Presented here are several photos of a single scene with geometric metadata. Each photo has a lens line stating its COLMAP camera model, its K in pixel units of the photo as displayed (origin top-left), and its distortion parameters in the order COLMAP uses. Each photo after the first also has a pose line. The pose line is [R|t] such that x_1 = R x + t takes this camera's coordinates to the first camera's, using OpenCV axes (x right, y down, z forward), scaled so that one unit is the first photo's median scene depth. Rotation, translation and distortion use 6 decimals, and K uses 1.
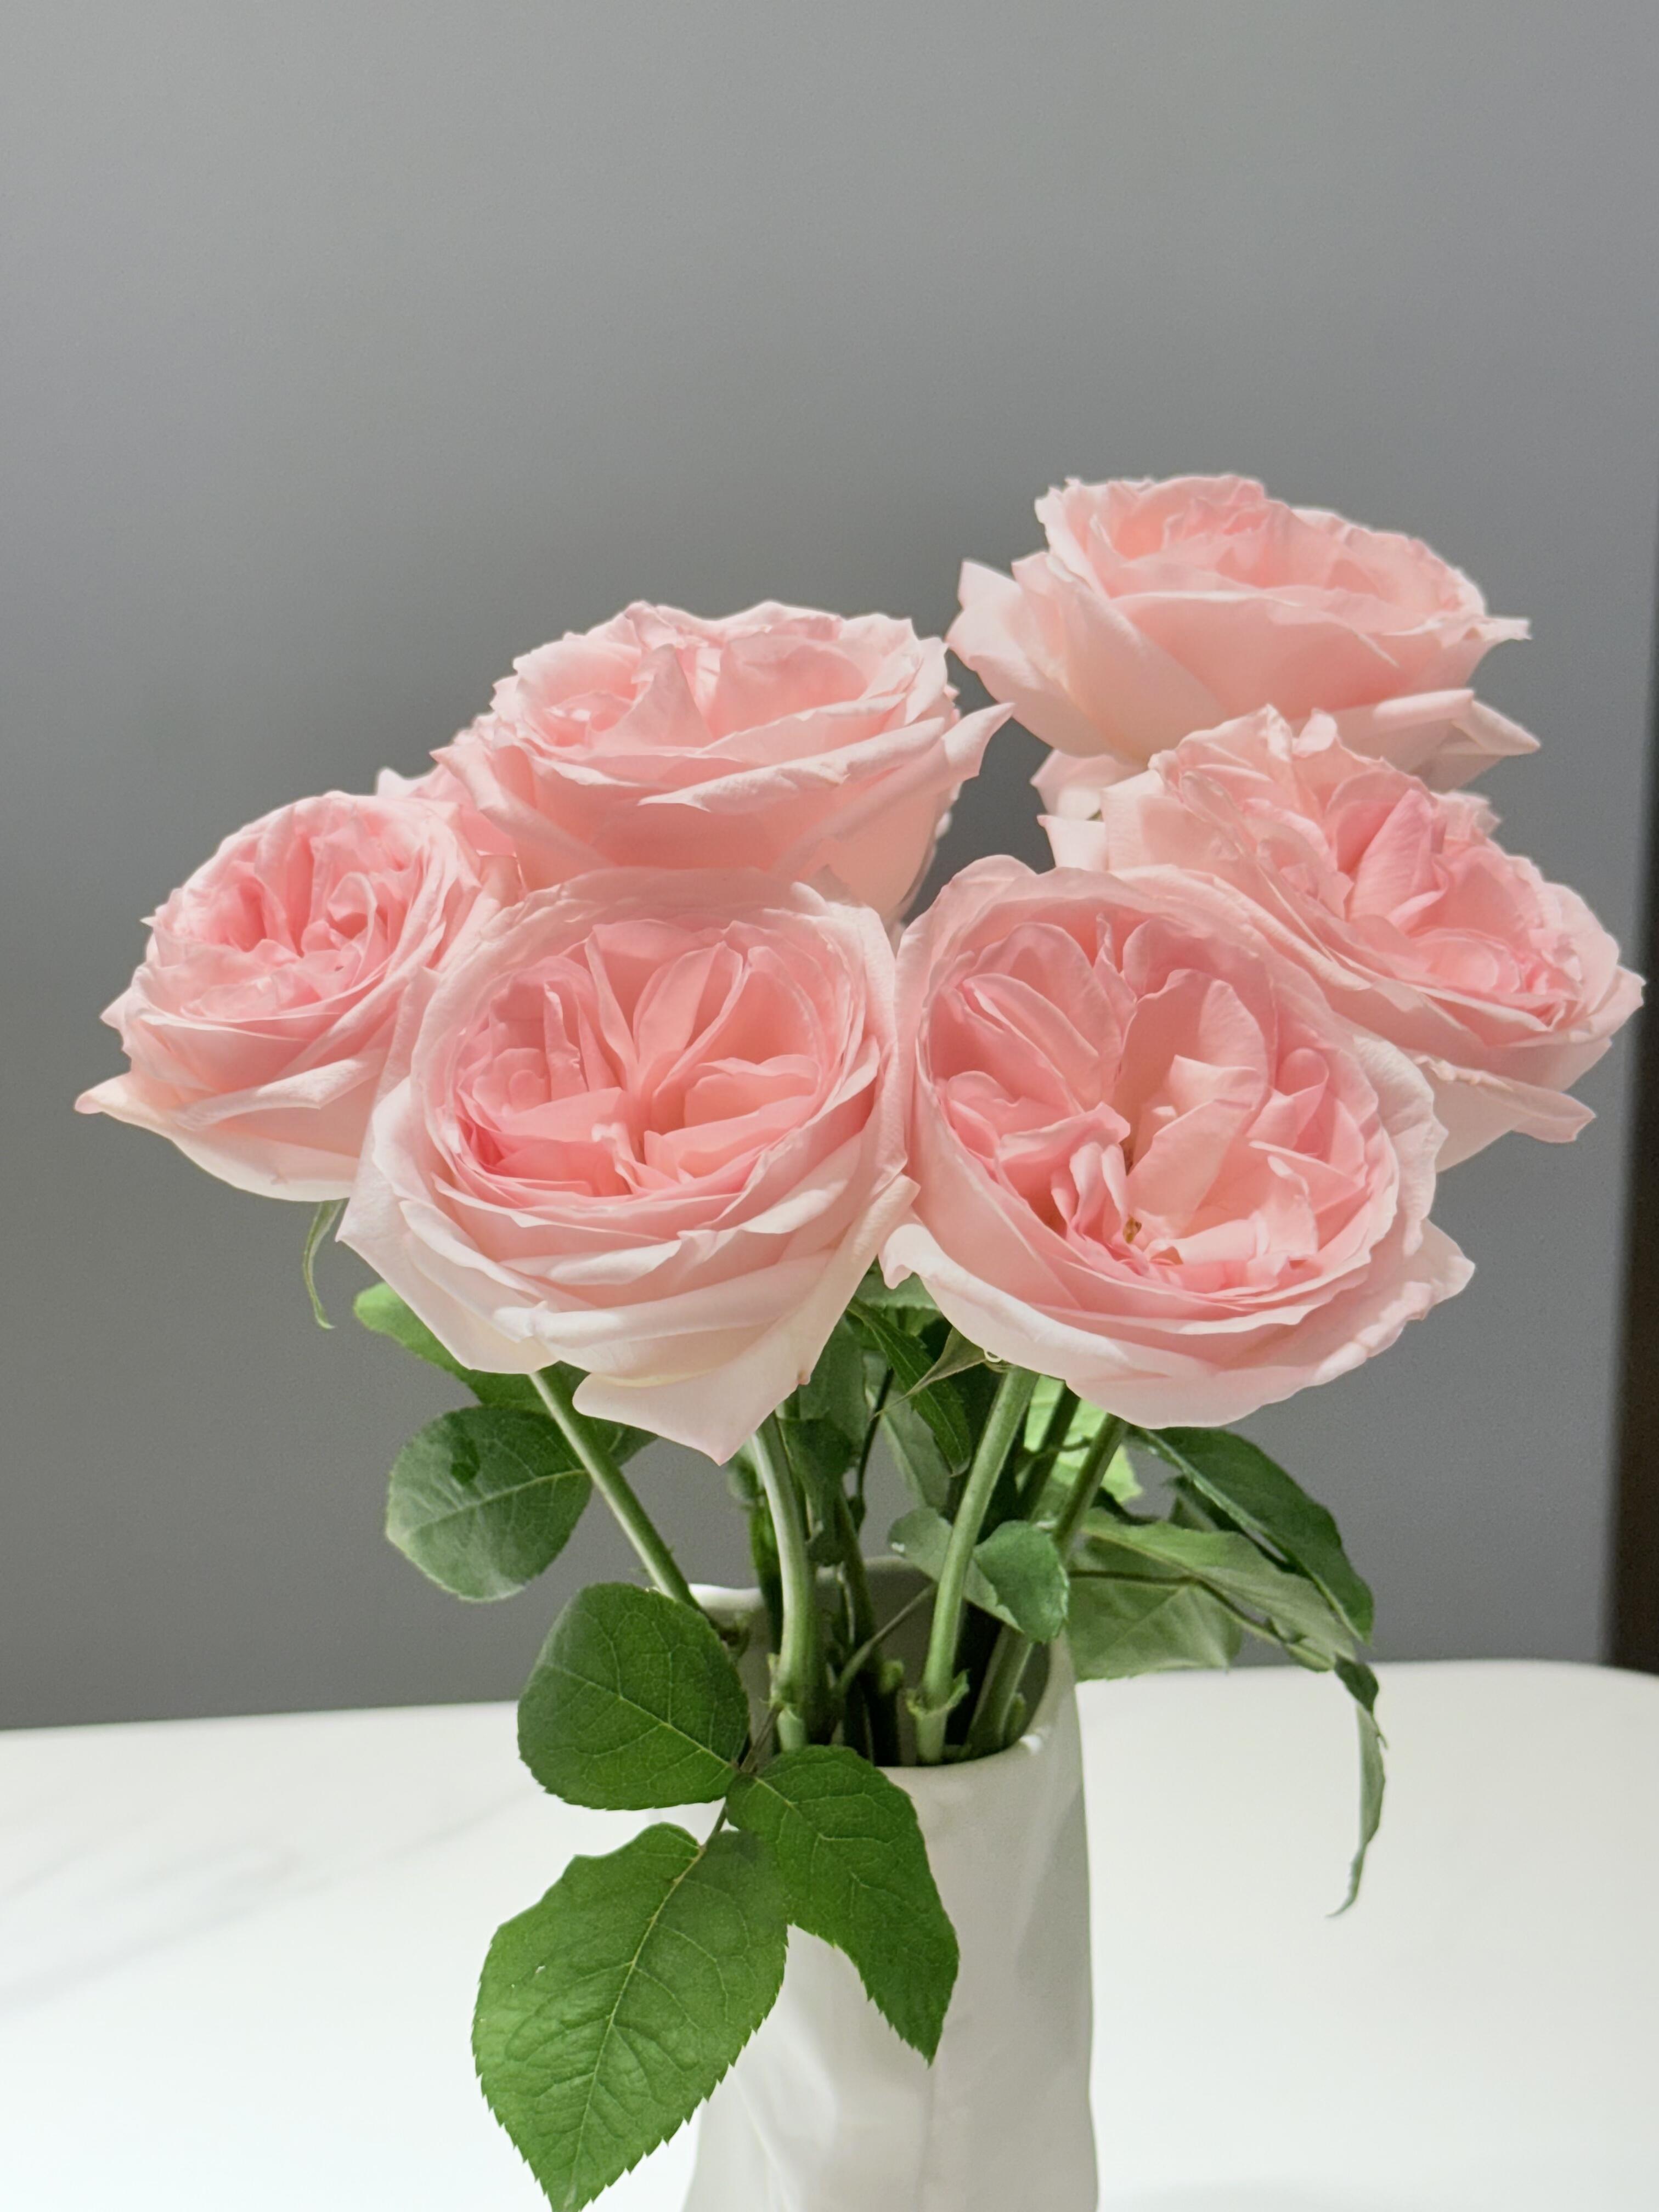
lens RADIAL K [[3740.3, 0, 828.9], [0, 3740.3, 1111.8], [0, 0, 1]] dist [0.115399, 0.000000]
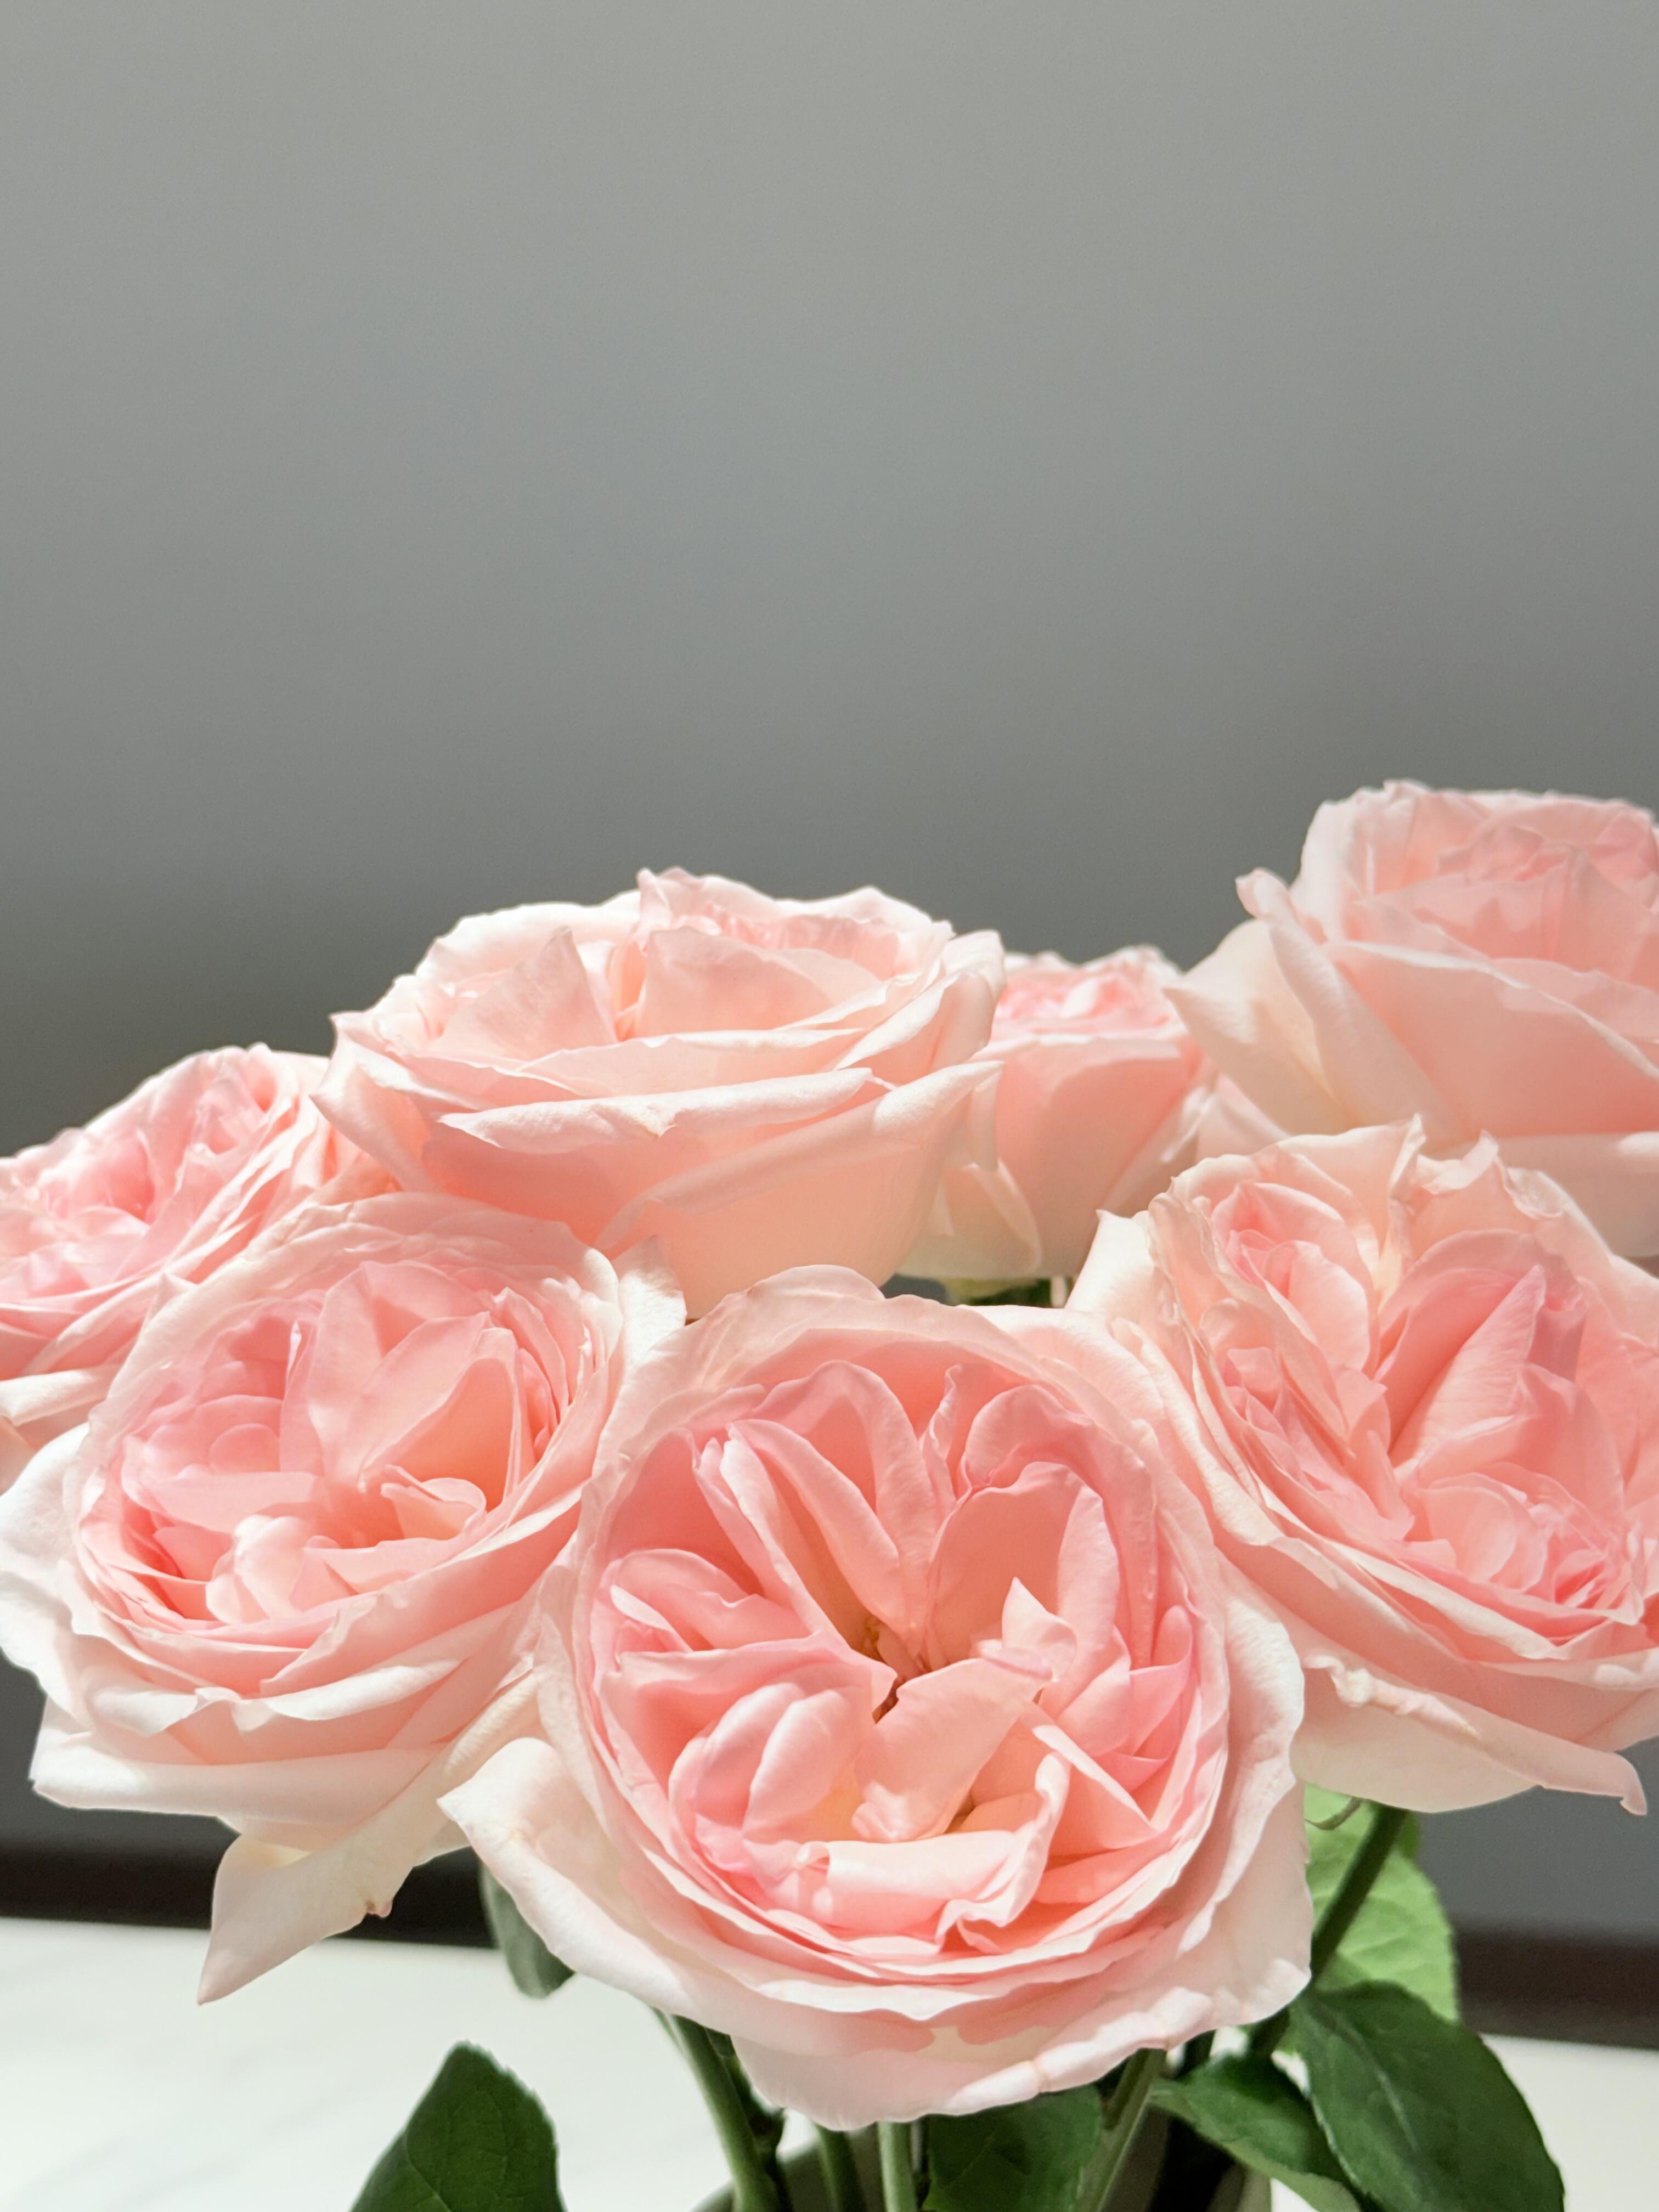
lens RADIAL K [[3405.5, 0, 829.9], [0, 3405.5, 1097.7], [0, 0, 1]] dist [0.066406, 0.000000]
pose [[0.894908, 0.155232, -0.418382, 0.323699], [-0.173237, 0.984867, -0.005137, -0.097553], [0.411253, 0.077076, 0.908257, 0.378862]]
